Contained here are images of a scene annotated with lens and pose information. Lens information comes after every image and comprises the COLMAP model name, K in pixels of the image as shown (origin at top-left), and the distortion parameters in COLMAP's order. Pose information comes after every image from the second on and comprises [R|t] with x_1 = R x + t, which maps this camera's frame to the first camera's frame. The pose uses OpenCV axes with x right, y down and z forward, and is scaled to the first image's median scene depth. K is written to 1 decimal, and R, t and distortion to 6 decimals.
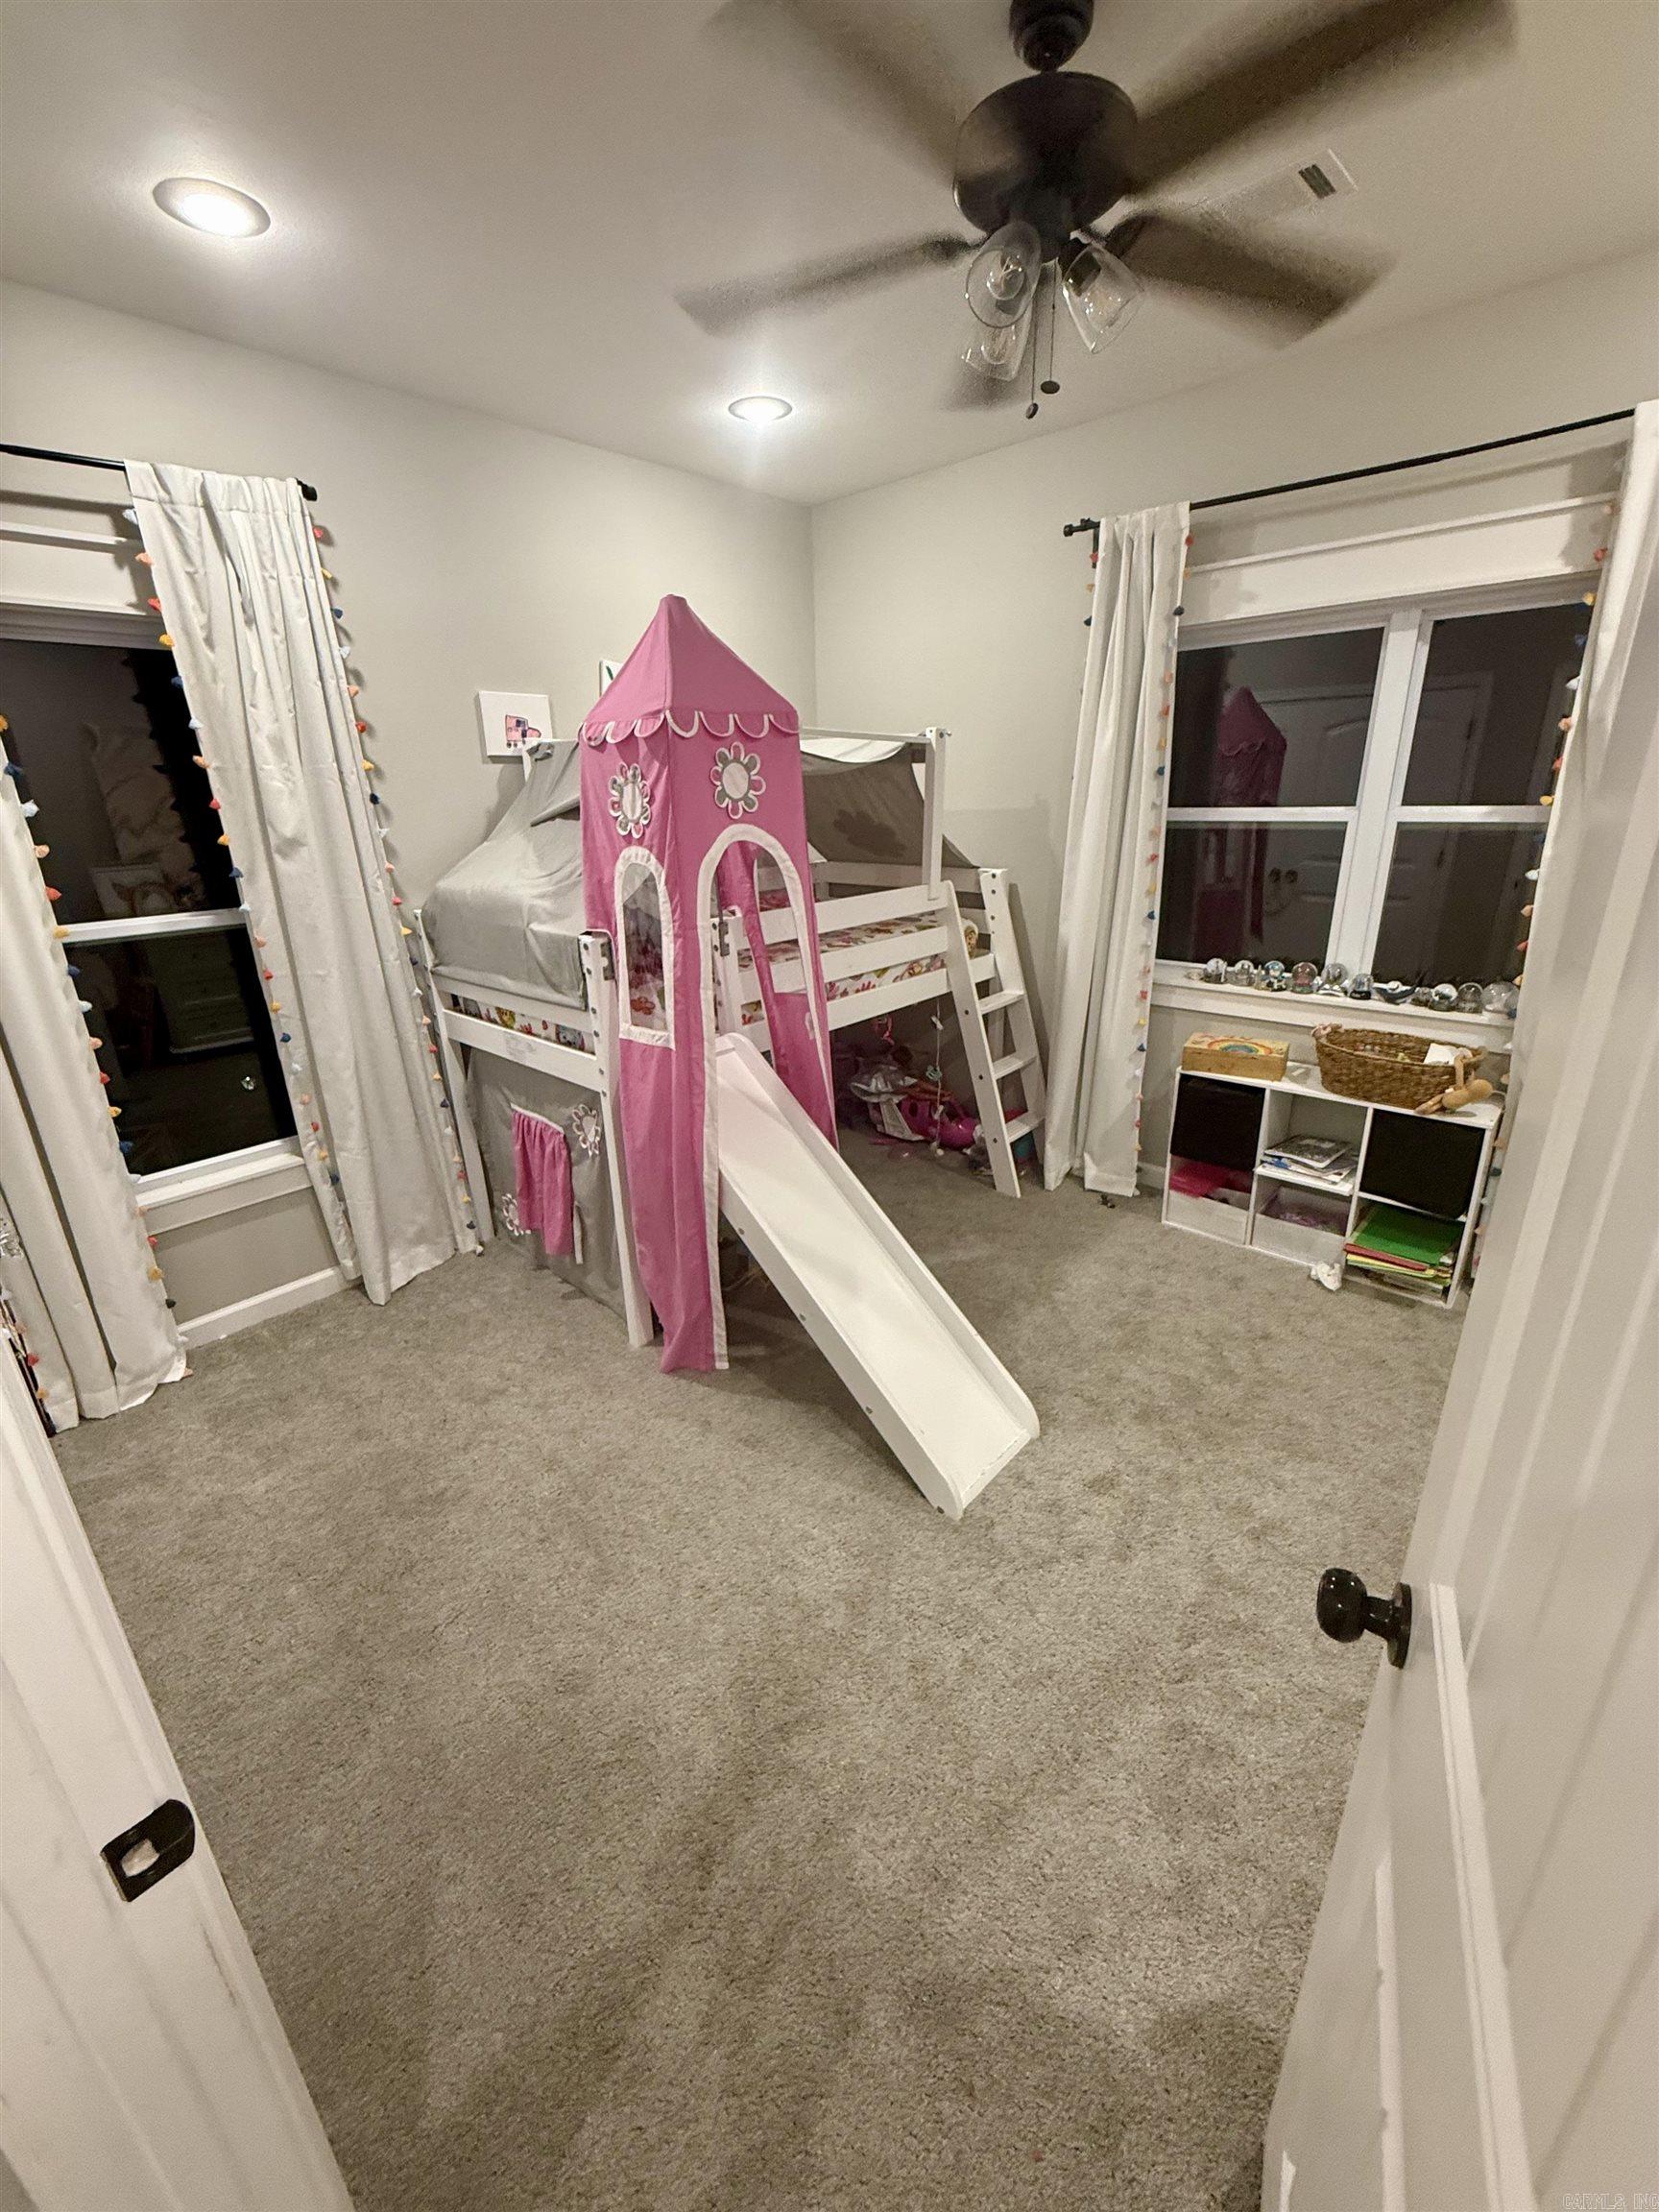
lens RADIAL K [[879.8, 0, 826.8], [0, 879.8, 1098.4], [0, 0, 1]] dist [-0.001547, 0.000032]
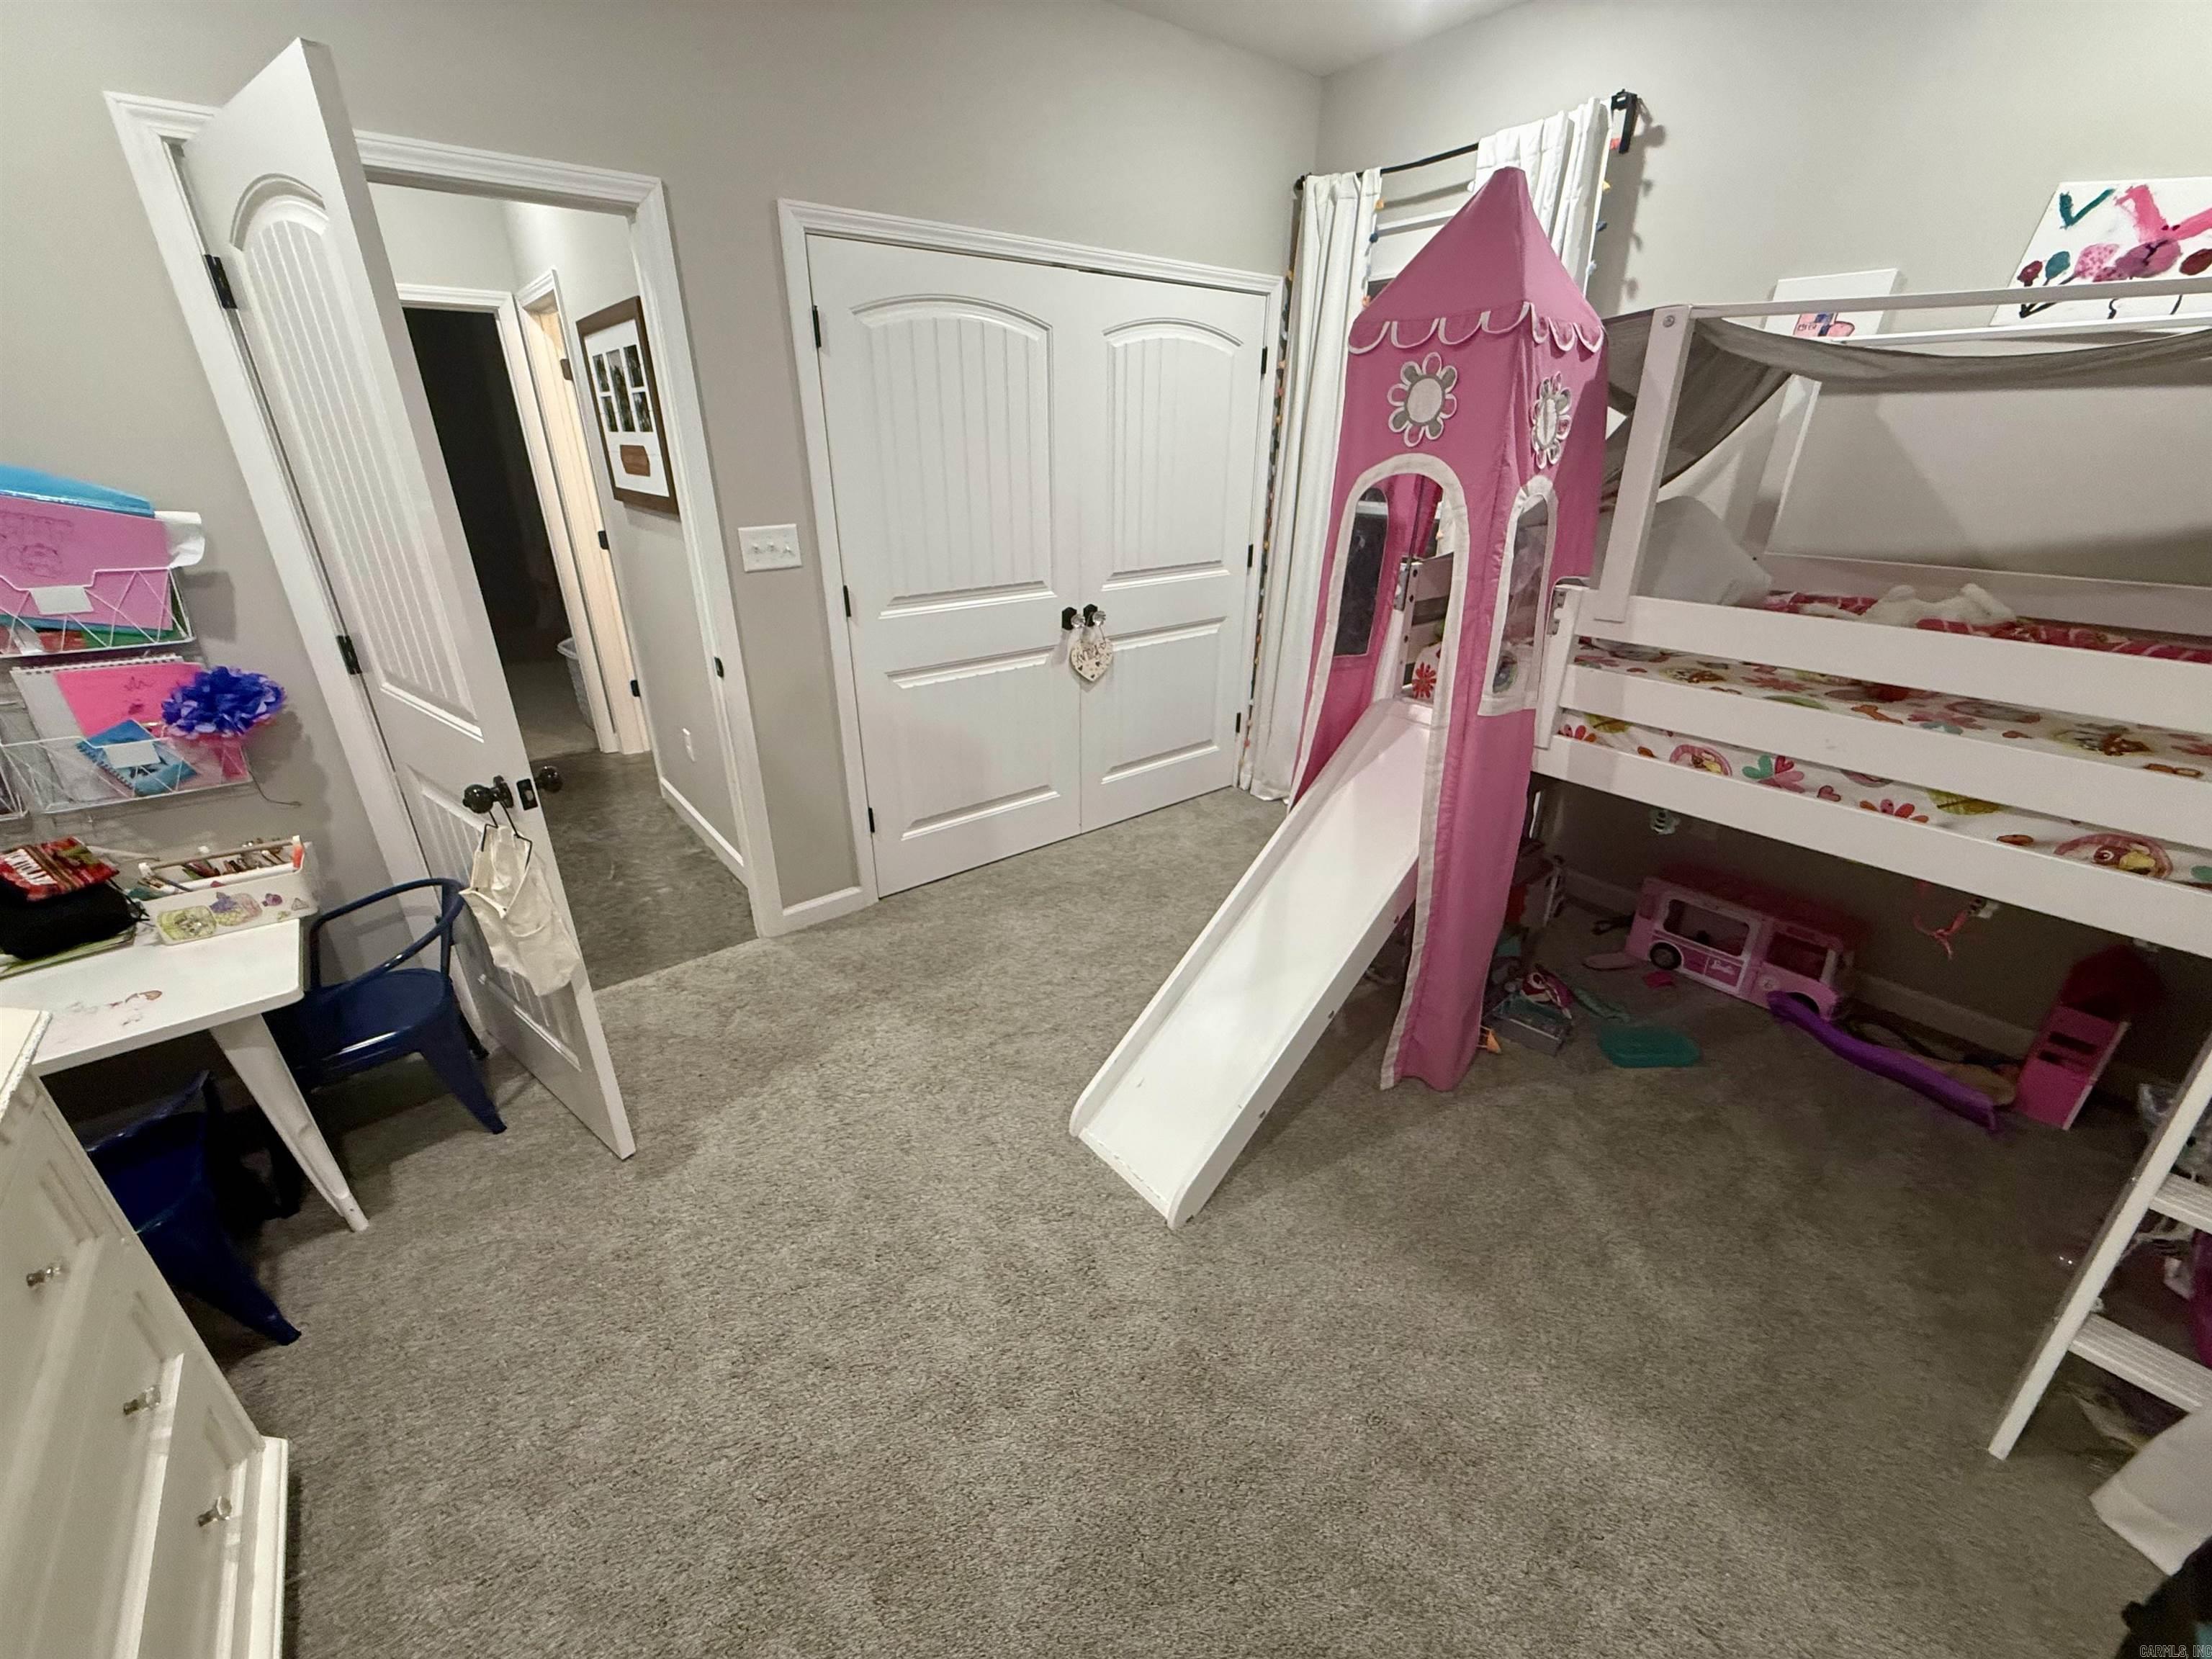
lens RADIAL K [[879.8, 0, 1106.0], [0, 879.8, 829.5], [0, 0, 1]] dist [-0.001547, 0.000032]
pose [[-0.153524, 0.428980, -0.890172, 0.856264], [-0.327062, 0.828016, 0.455433, -0.294710], [0.932449, 0.361061, 0.013183, 0.824601]]
